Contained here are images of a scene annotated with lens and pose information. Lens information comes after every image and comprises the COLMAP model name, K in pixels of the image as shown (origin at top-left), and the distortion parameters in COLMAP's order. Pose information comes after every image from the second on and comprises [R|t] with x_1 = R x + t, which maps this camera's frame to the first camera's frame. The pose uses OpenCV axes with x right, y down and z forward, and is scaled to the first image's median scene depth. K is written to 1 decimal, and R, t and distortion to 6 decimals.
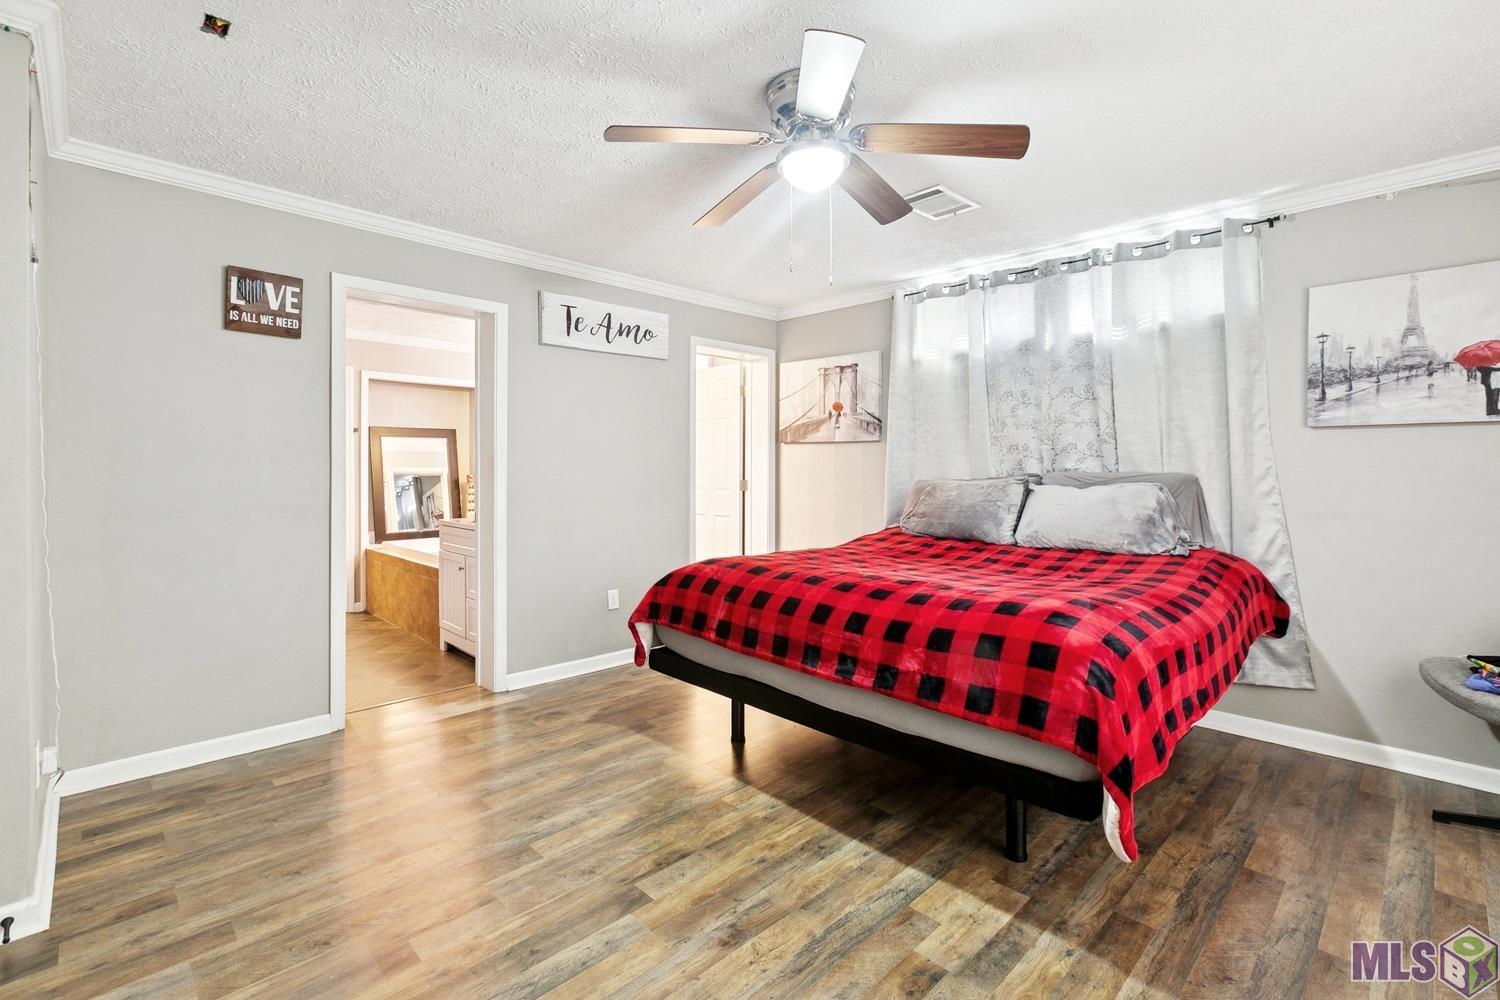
lens RADIAL K [[681.2, 0, 748.4], [0, 681.2, 466.0], [0, 0, 1]] dist [-0.000856, -0.000030]
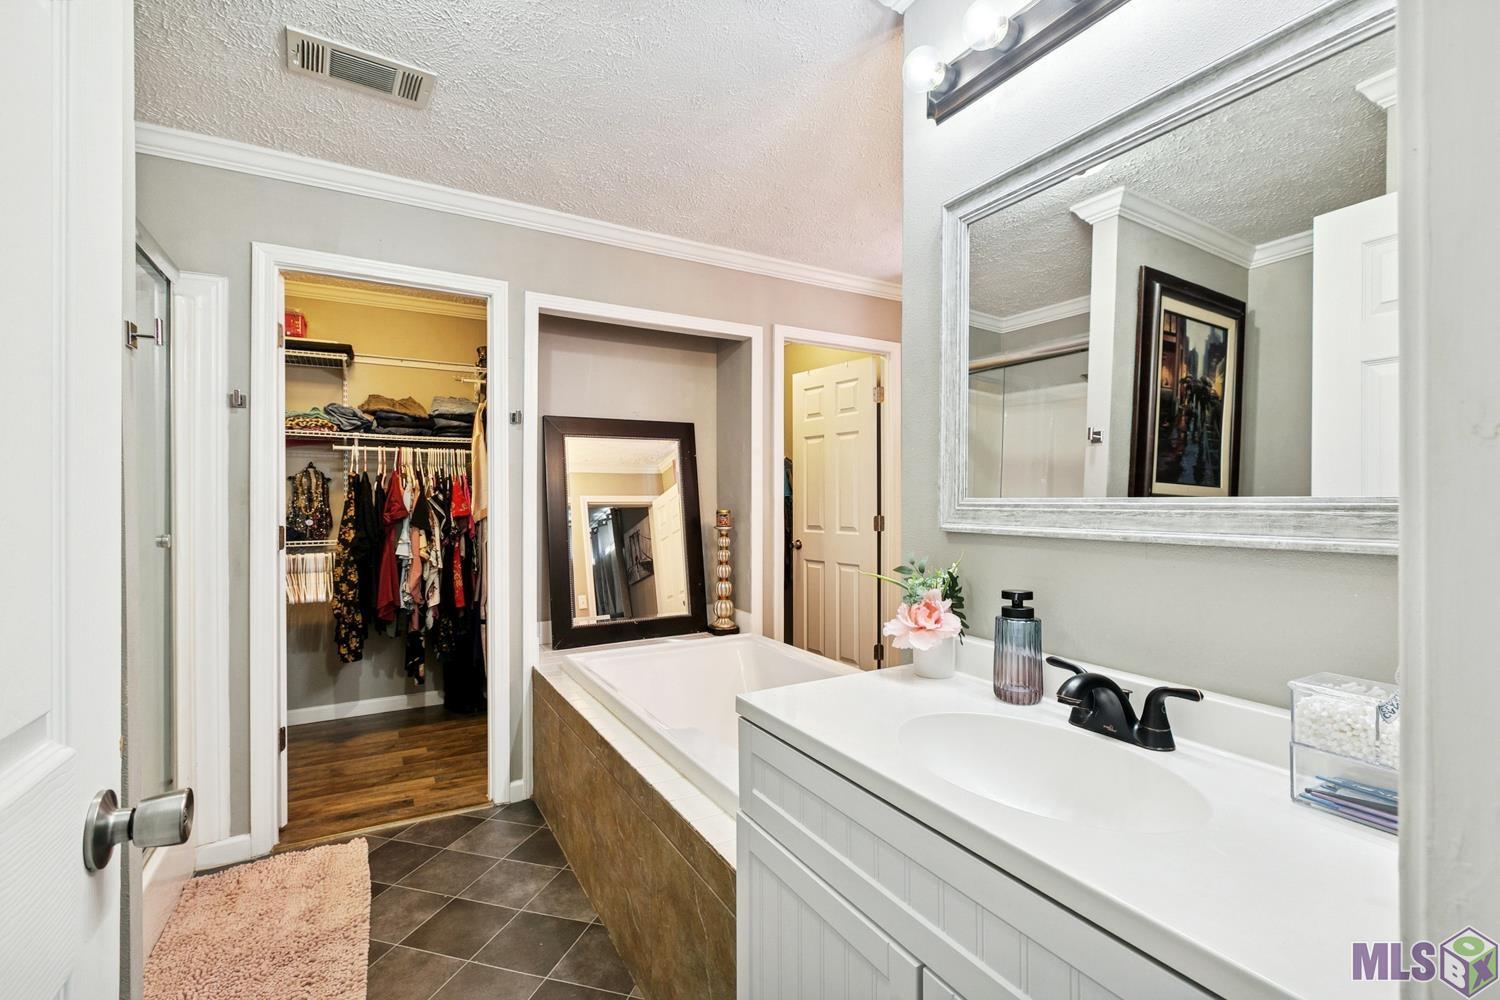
lens RADIAL K [[681.2, 0, 749.9], [0, 681.2, 500.6], [0, 0, 1]] dist [-0.000856, -0.000030]
pose [[0.968841, 0.003733, -0.247654, -0.256279], [-0.001955, 0.999971, 0.007427, 0.001566], [0.247674, -0.006711, 0.968820, 0.499693]]
